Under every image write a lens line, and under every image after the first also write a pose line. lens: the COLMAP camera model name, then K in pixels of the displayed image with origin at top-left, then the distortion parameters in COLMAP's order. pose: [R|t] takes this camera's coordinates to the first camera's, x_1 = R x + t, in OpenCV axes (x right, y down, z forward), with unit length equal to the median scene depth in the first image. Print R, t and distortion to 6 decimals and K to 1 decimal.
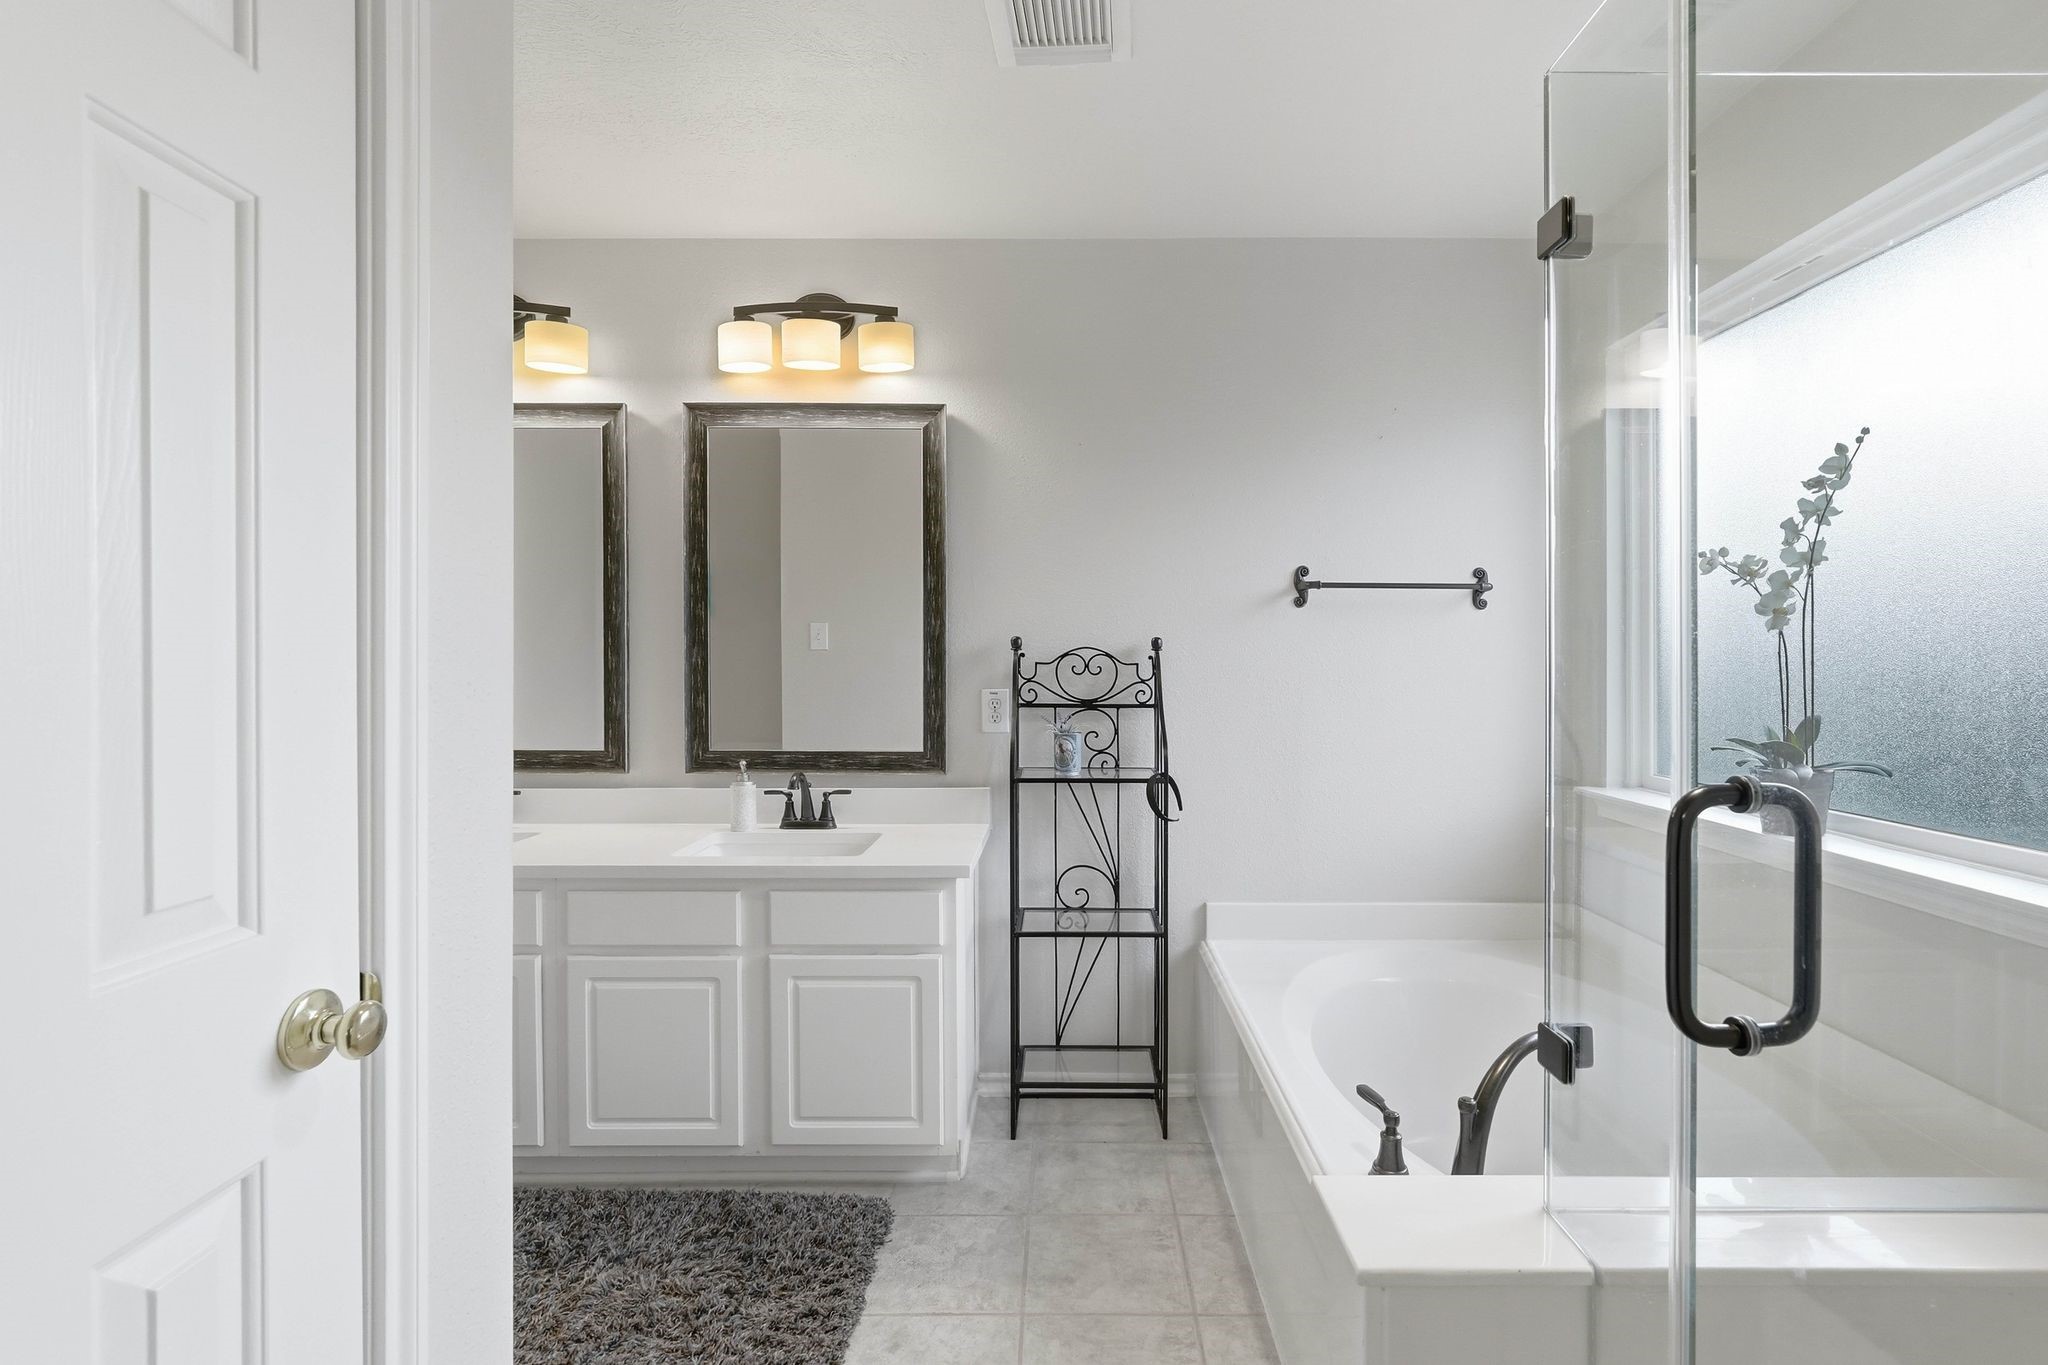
lens RADIAL K [[960.0, 0, 1017.5], [0, 960.0, 635.5], [0, 0, 1]] dist [-0.000237, 0.001743]
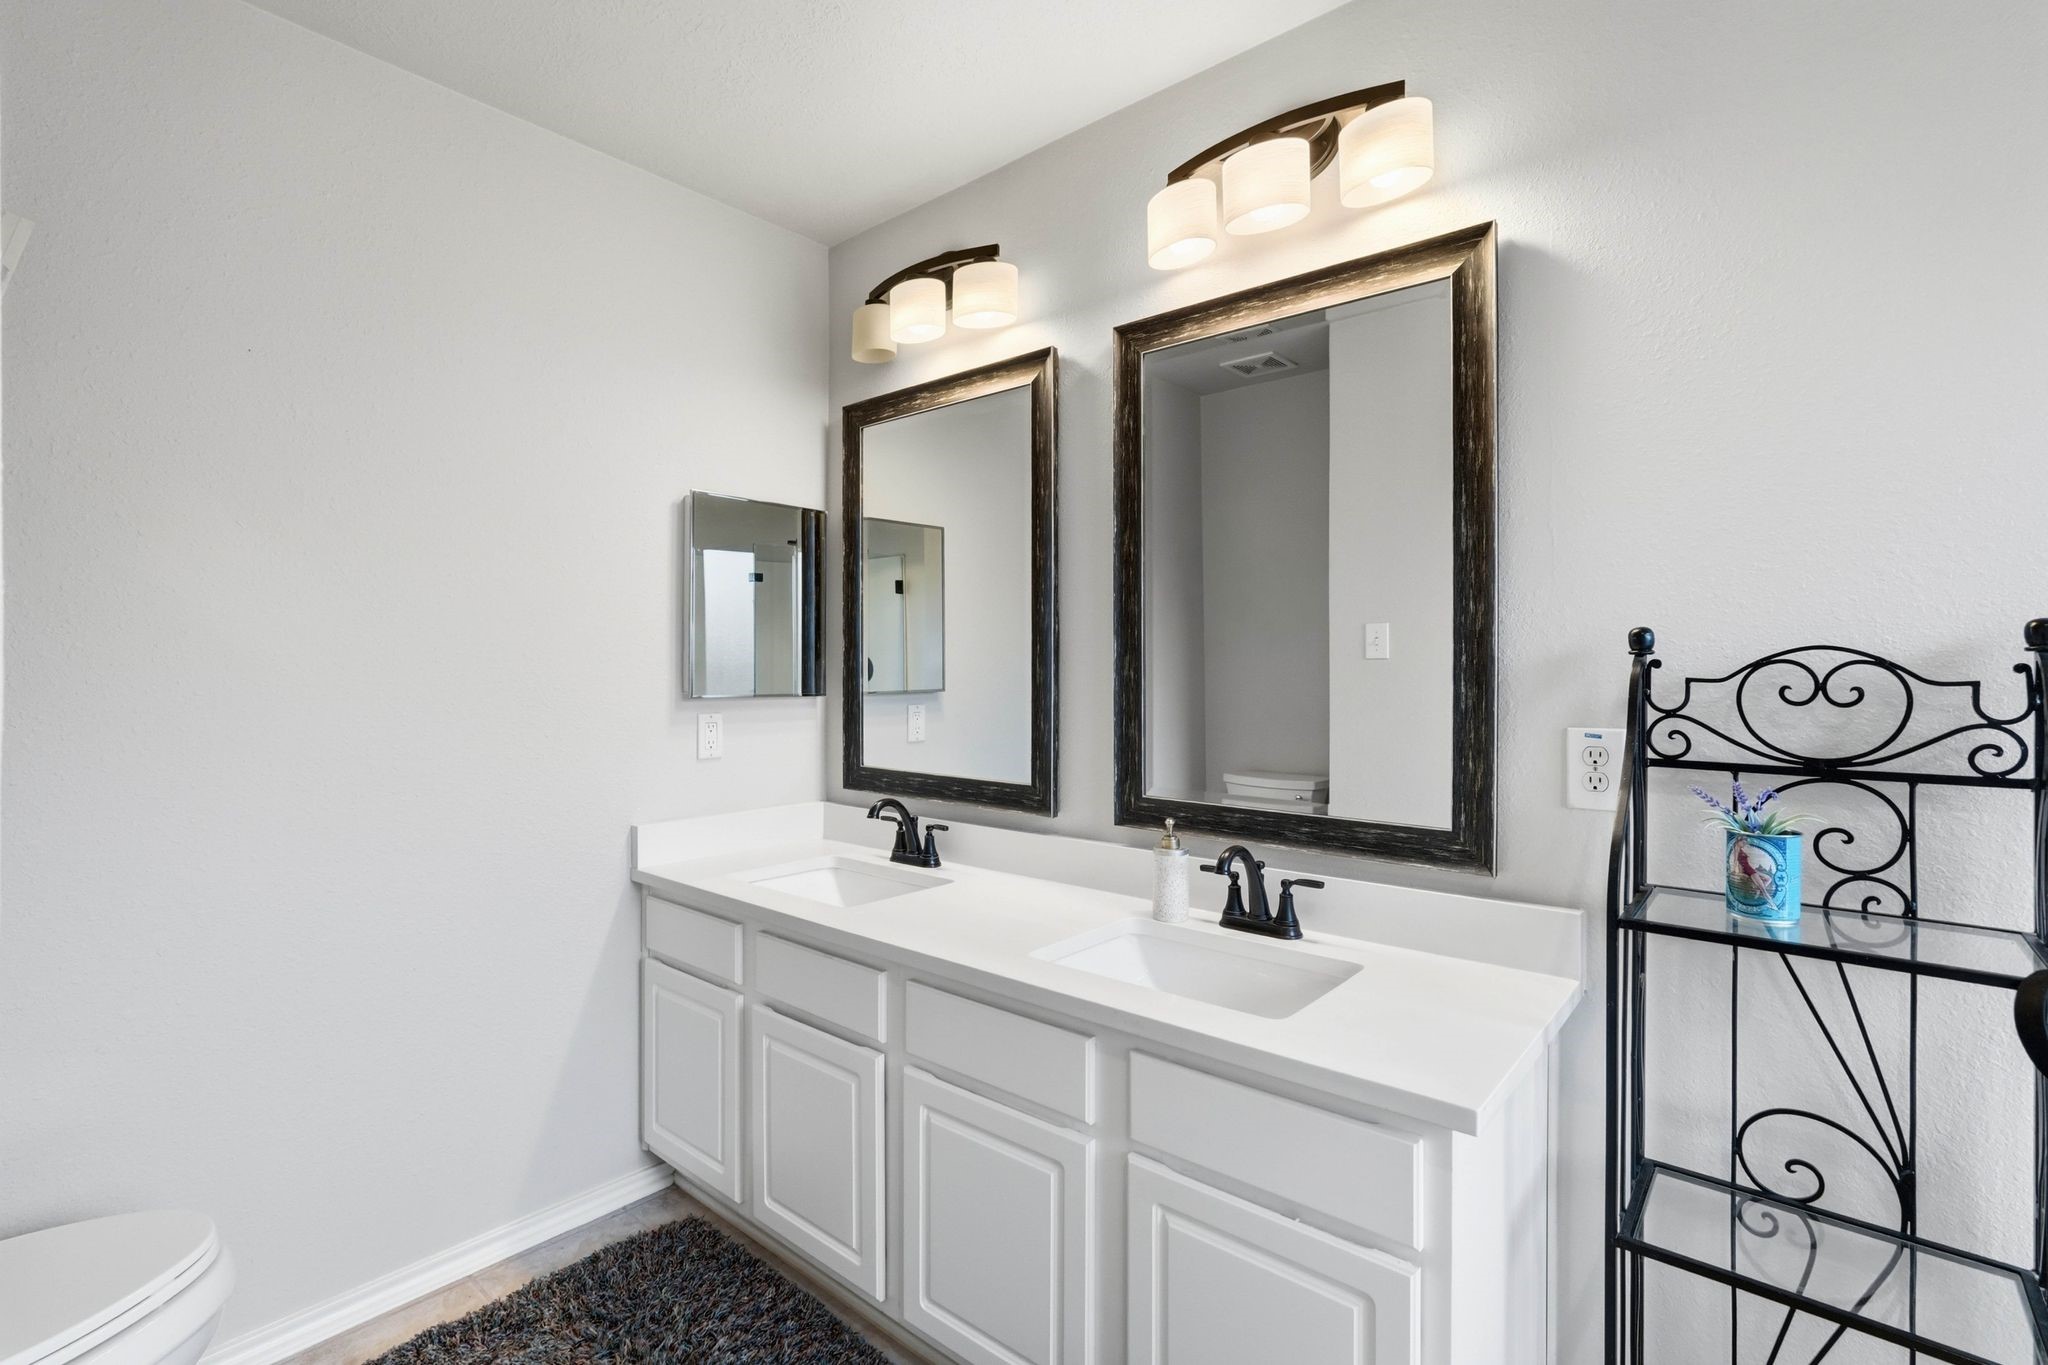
lens RADIAL K [[930.8, 0, 1017.0], [0, 930.8, 673.3], [0, 0, 1]] dist [-0.019252, 0.009810]
pose [[0.787343, 0.001297, -0.616514, 0.040684], [0.016052, 0.999616, 0.022602, 0.008847], [0.616307, -0.027692, 0.787019, 0.406265]]
